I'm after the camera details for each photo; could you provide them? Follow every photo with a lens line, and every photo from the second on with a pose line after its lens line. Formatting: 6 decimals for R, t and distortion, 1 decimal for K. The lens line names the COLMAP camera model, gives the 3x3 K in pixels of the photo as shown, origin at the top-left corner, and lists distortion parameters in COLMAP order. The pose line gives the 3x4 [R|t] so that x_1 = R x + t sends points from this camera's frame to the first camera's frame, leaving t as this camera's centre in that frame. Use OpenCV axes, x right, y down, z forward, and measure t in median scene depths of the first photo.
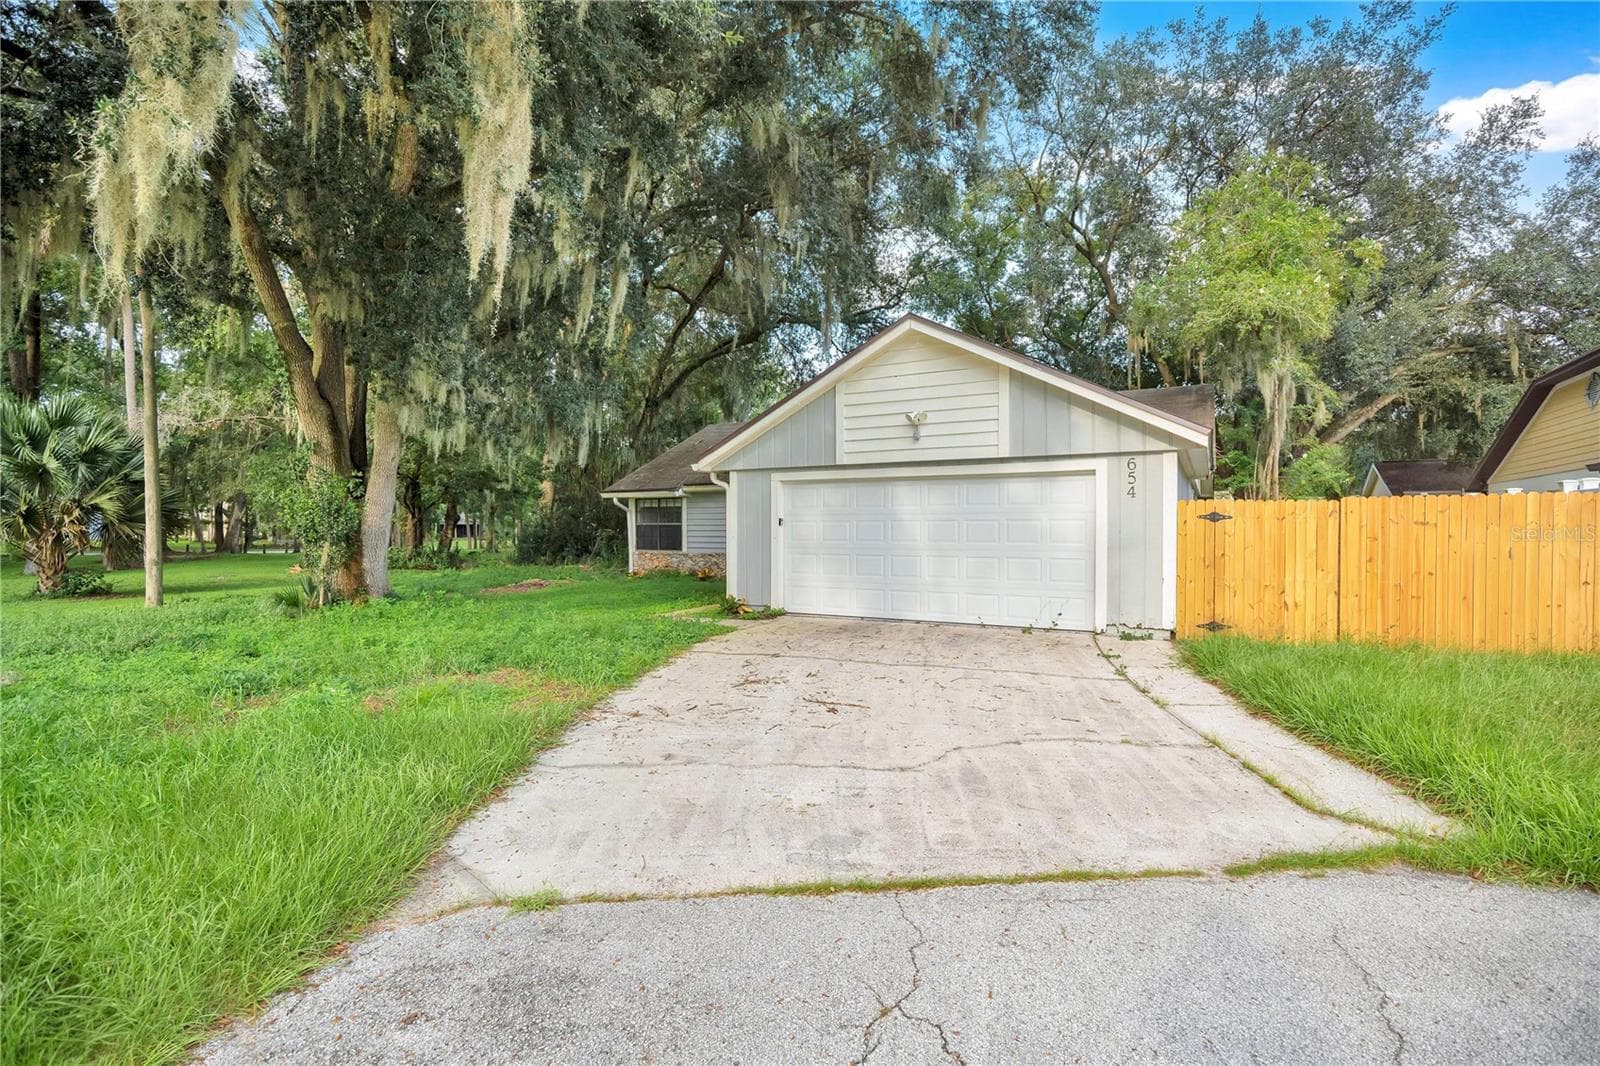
lens RADIAL K [[761.8, 0, 810.3], [0, 761.8, 531.7], [0, 0, 1]] dist [-0.035696, 0.001103]
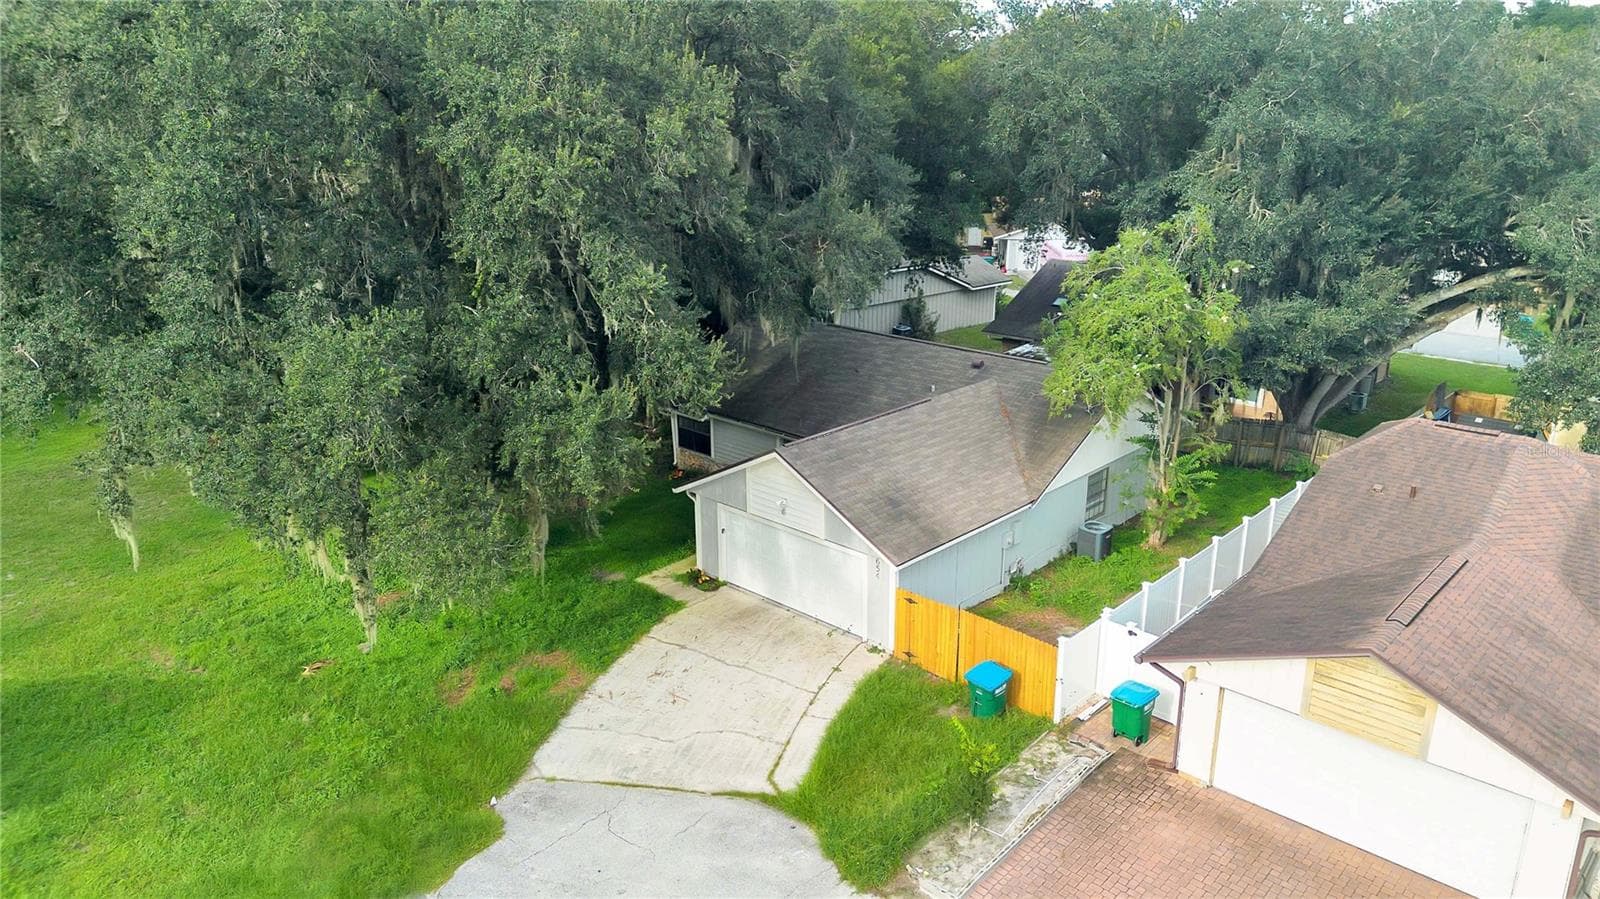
lens RADIAL K [[1147.8, 0, 800.0], [0, 1147.8, 449.5], [0, 0, 1]] dist [0.056030, -0.060192]
pose [[0.970801, 0.074364, -0.228070, 1.368738], [-0.001542, 0.952653, 0.304056, -1.901050], [0.239882, -0.294826, 0.924951, -2.422629]]
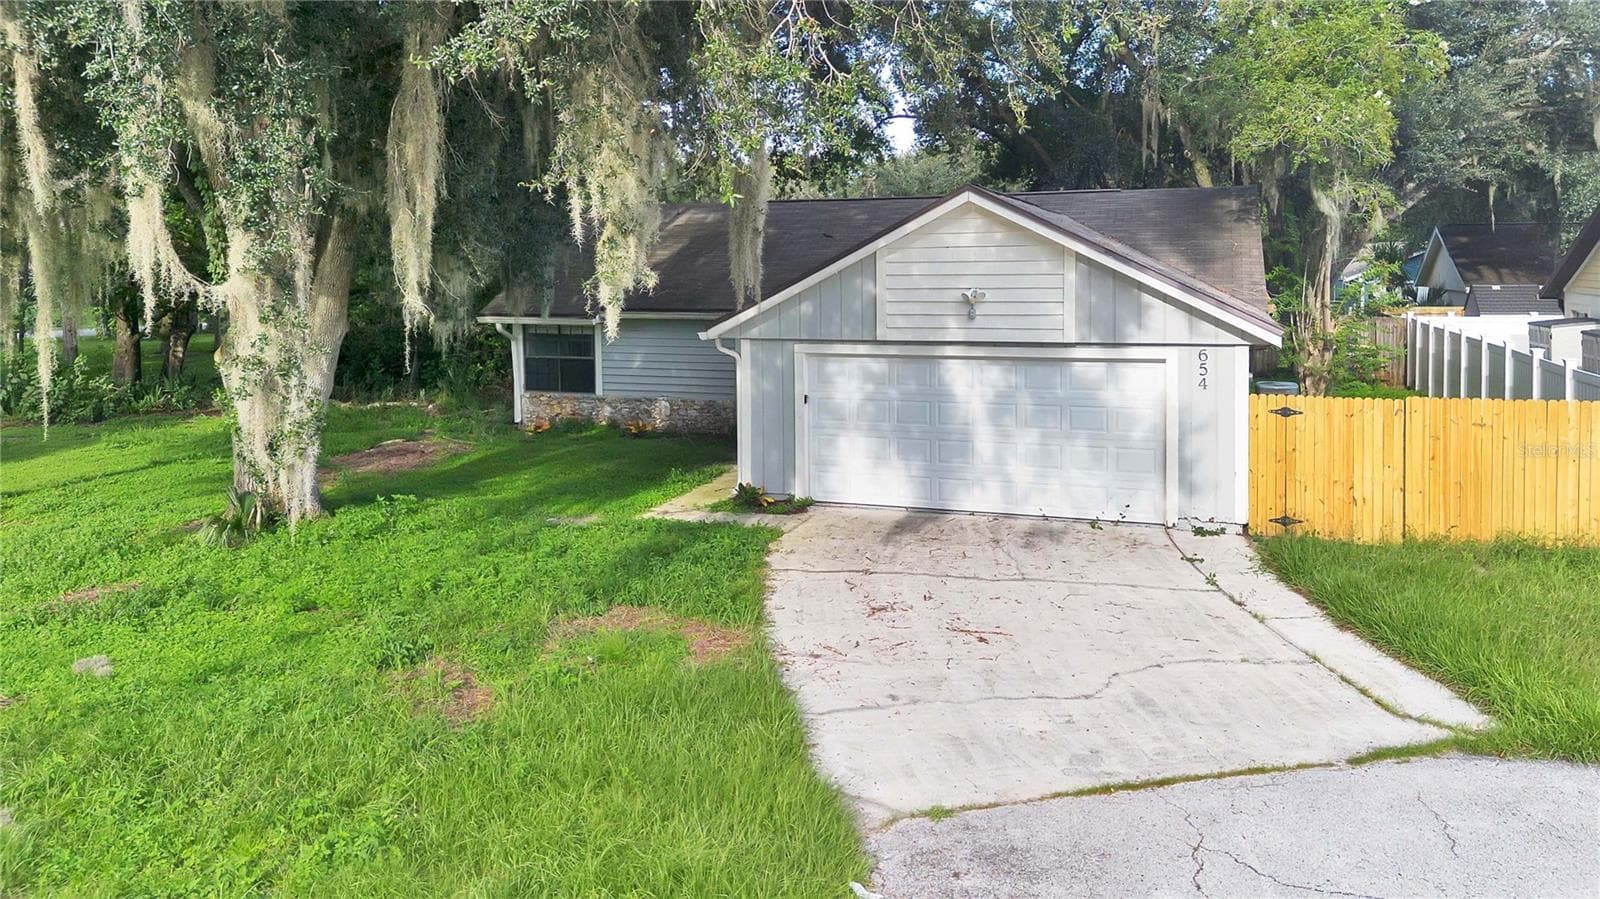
lens RADIAL K [[1213.3, 0, 759.8], [0, 1213.3, 287.2], [0, 0, 1]] dist [0.004239, -0.003842]
pose [[0.990301, -0.018015, 0.137763, -0.579177], [0.015288, 0.999666, 0.020830, -0.353742], [-0.138092, -0.018522, 0.990246, -0.769308]]
